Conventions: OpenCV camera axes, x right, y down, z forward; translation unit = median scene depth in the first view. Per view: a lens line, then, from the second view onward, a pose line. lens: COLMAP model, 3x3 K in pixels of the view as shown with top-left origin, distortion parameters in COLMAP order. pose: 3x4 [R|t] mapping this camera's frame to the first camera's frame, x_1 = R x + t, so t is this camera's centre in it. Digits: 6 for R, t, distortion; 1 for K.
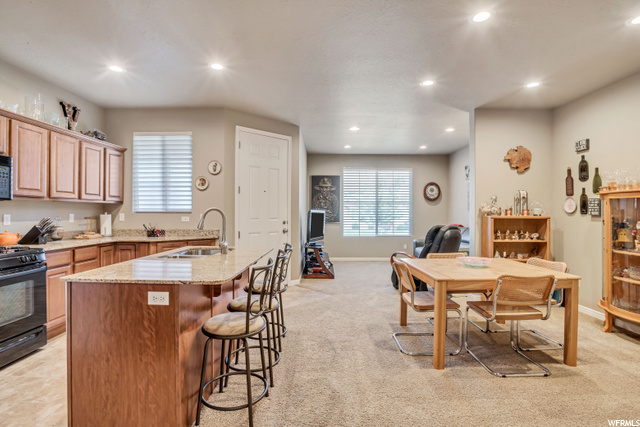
lens RADIAL K [[318.9, 0, 320.3], [0, 318.9, 212.6], [0, 0, 1]] dist [-0.035762, 0.003467]
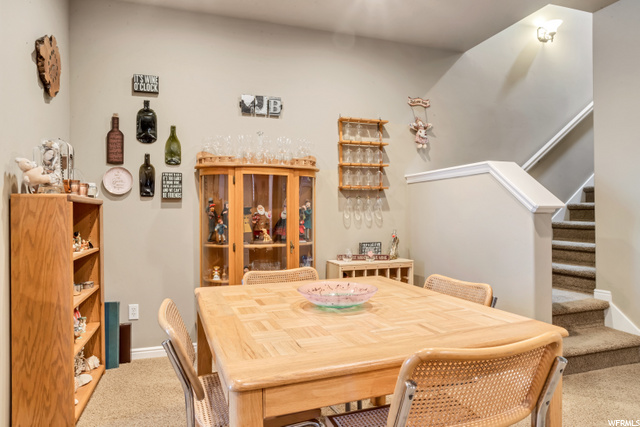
lens RADIAL K [[393.6, 0, 320.0], [0, 393.6, 213.9], [0, 0, 1]] dist [-0.029831, -0.000057]
pose [[-0.327117, -0.002958, 0.944979, 0.008935], [0.007347, 0.999957, 0.005673, 0.036326], [-0.944955, 0.008798, -0.327082, 0.931398]]
